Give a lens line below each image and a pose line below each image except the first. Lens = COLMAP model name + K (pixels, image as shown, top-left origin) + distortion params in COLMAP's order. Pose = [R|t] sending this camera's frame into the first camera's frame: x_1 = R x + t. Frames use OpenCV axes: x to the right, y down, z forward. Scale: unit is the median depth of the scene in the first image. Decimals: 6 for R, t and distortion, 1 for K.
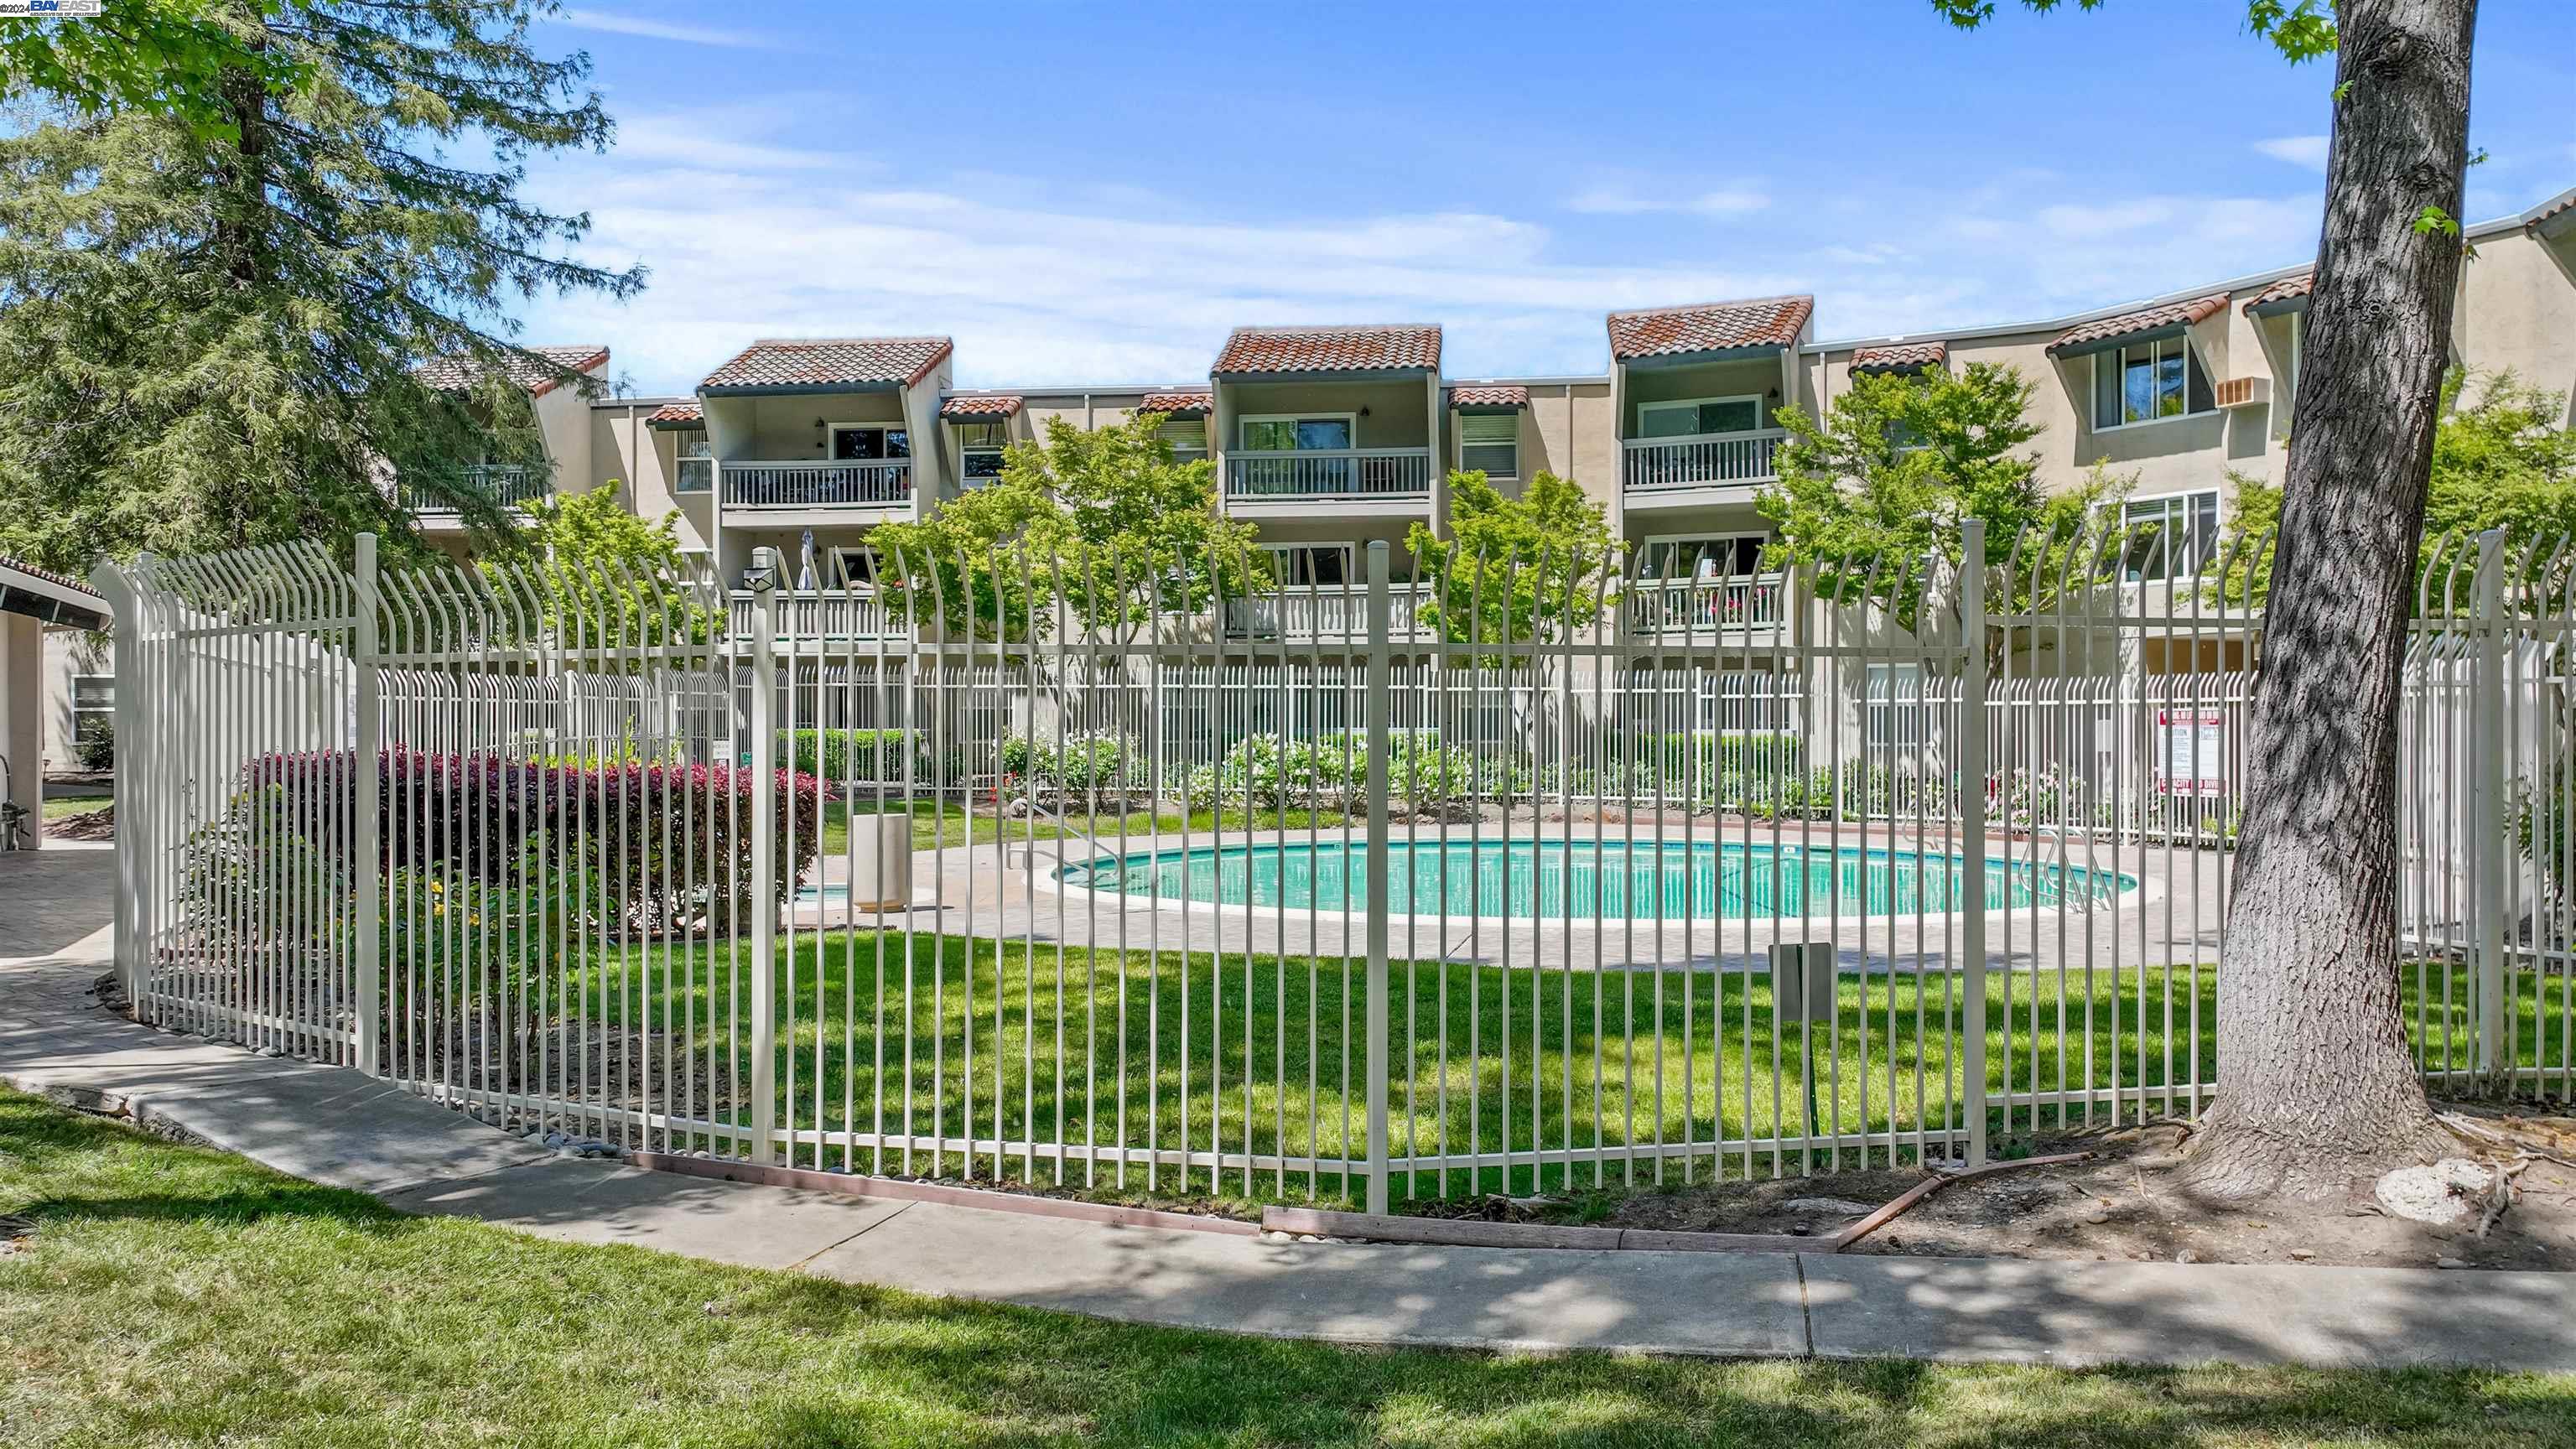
lens RADIAL K [[1787.7, 0, 1288.0], [0, 1787.7, 724.5], [0, 0, 1]] dist [0.045122, -0.079838]
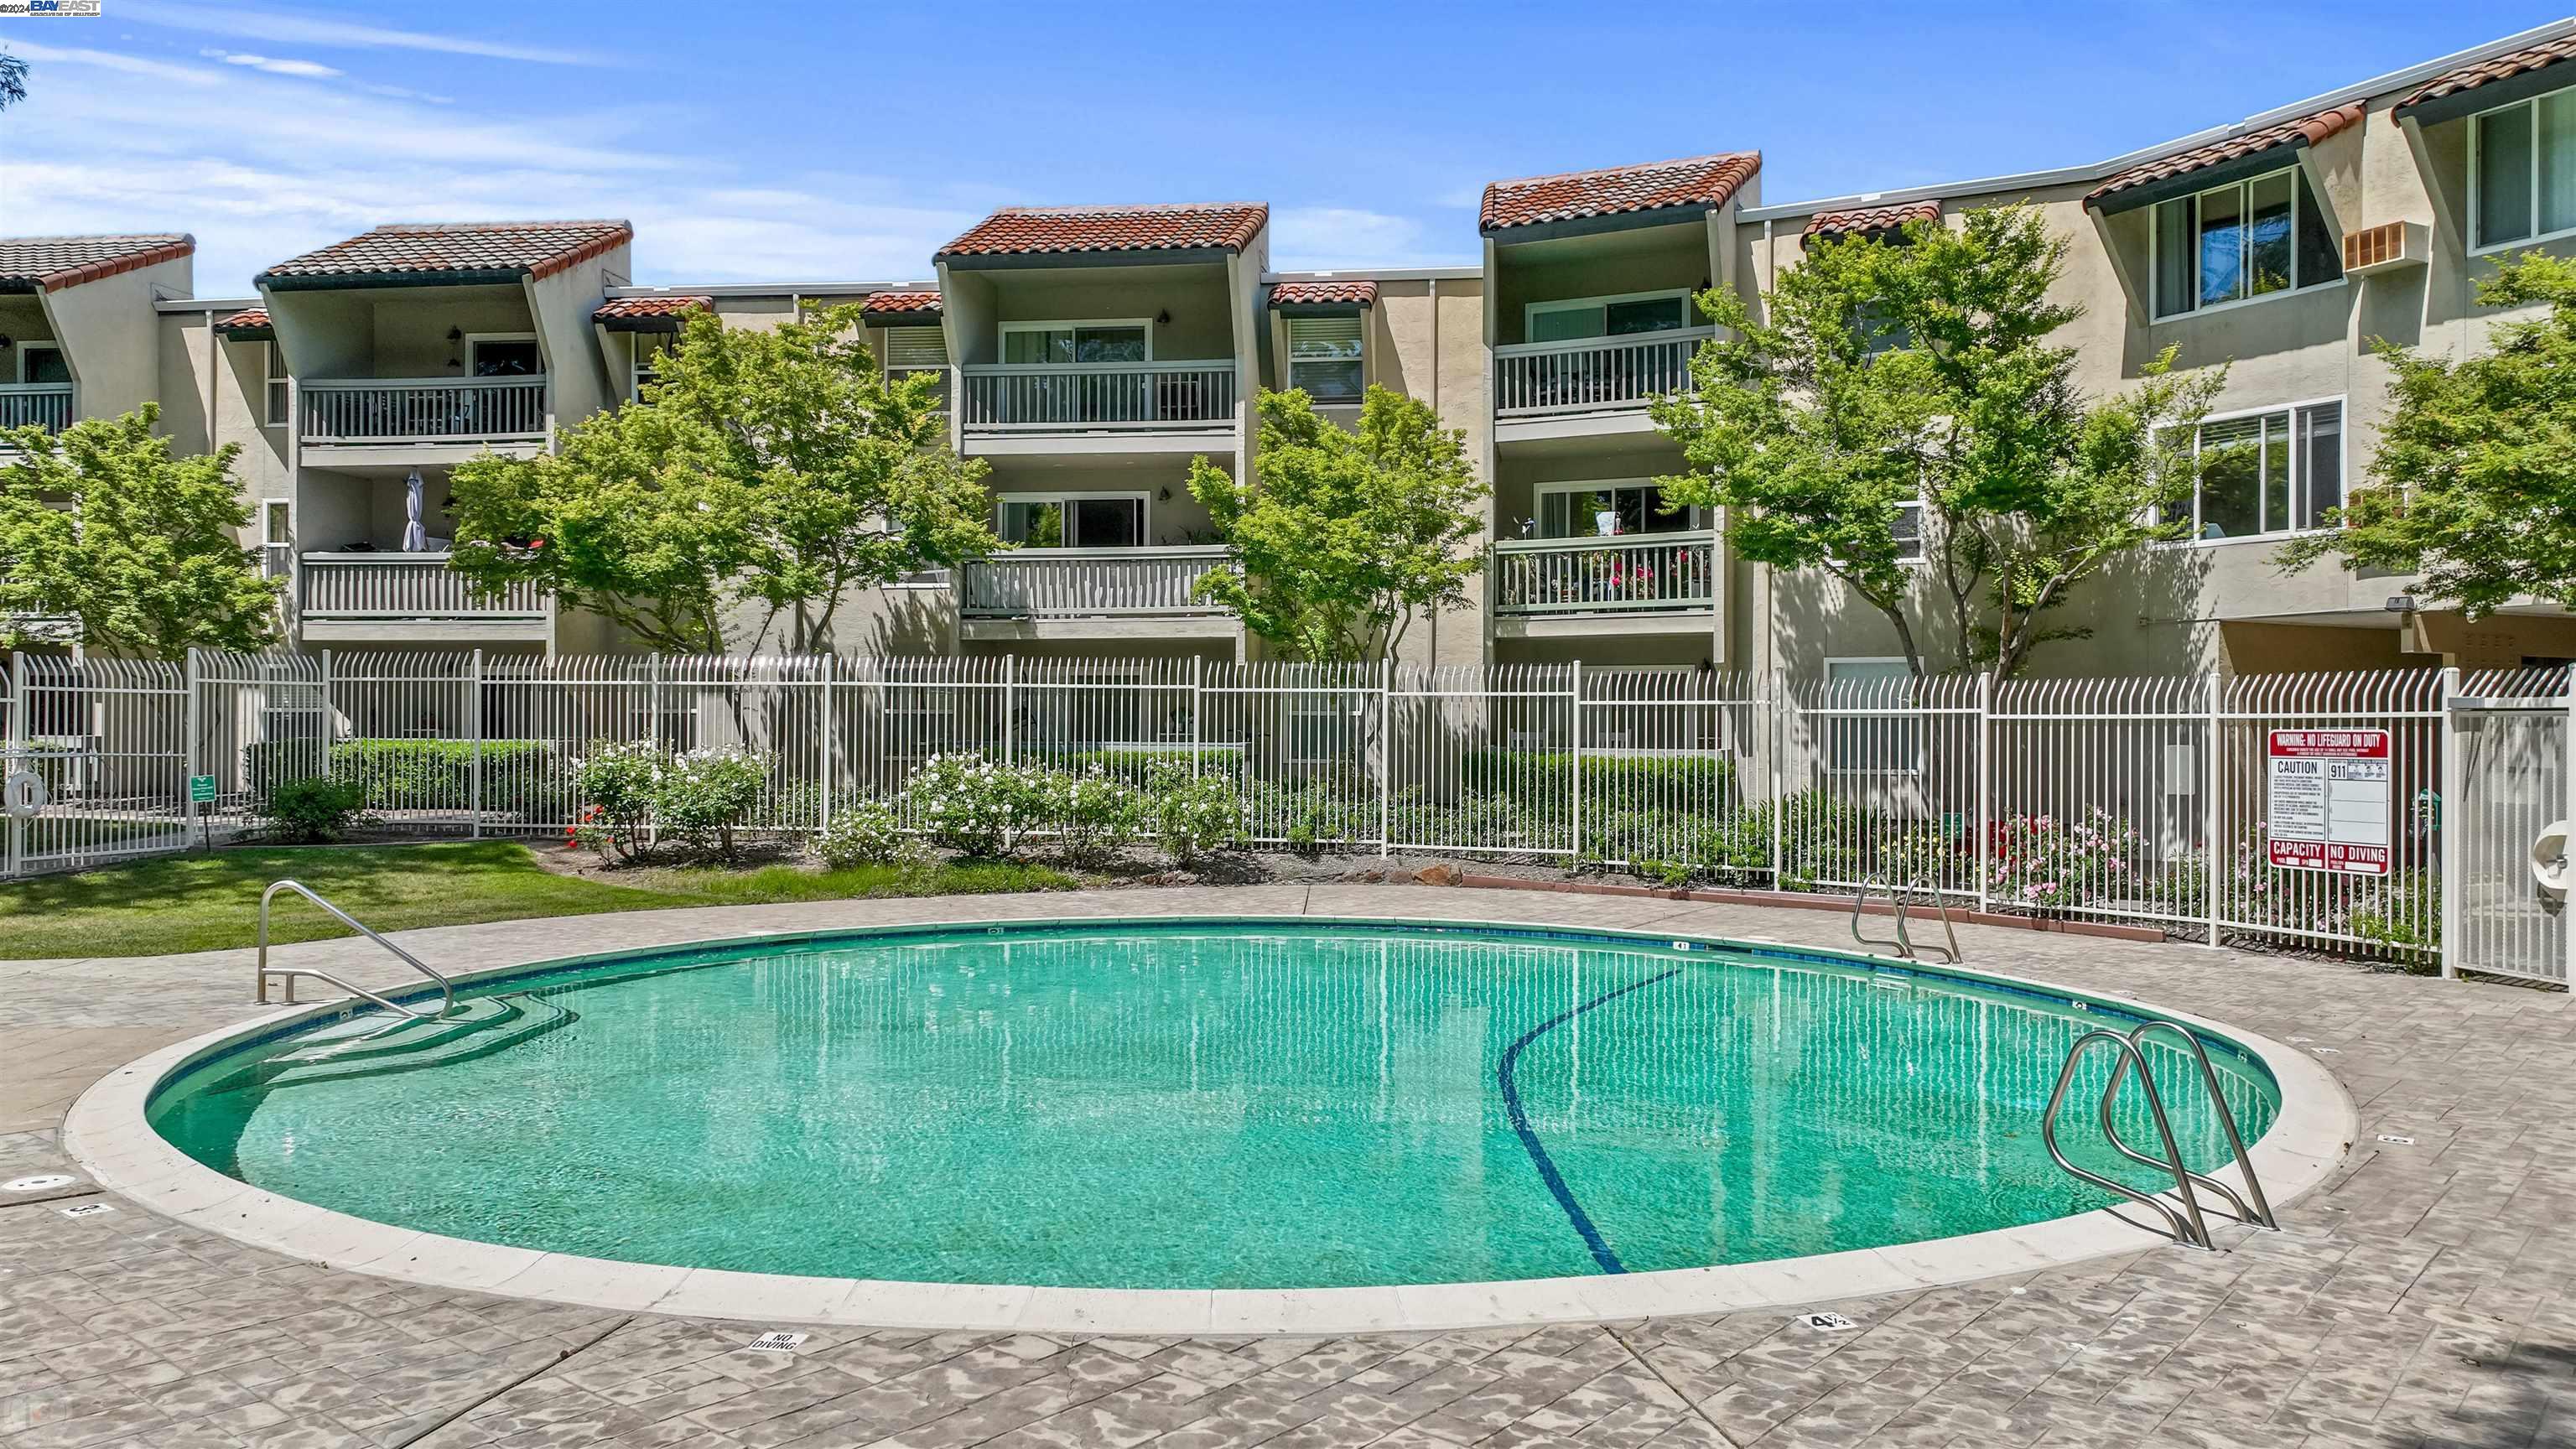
lens RADIAL K [[1807.5, 0, 1288.0], [0, 1807.5, 724.5], [0, 0, 1]] dist [0.007402, 0.009447]
pose [[0.999933, 0.006537, -0.009525, 0.115248], [-0.006560, 0.999975, -0.002457, -0.004535], [0.009508, 0.002519, 0.999952, 0.281059]]
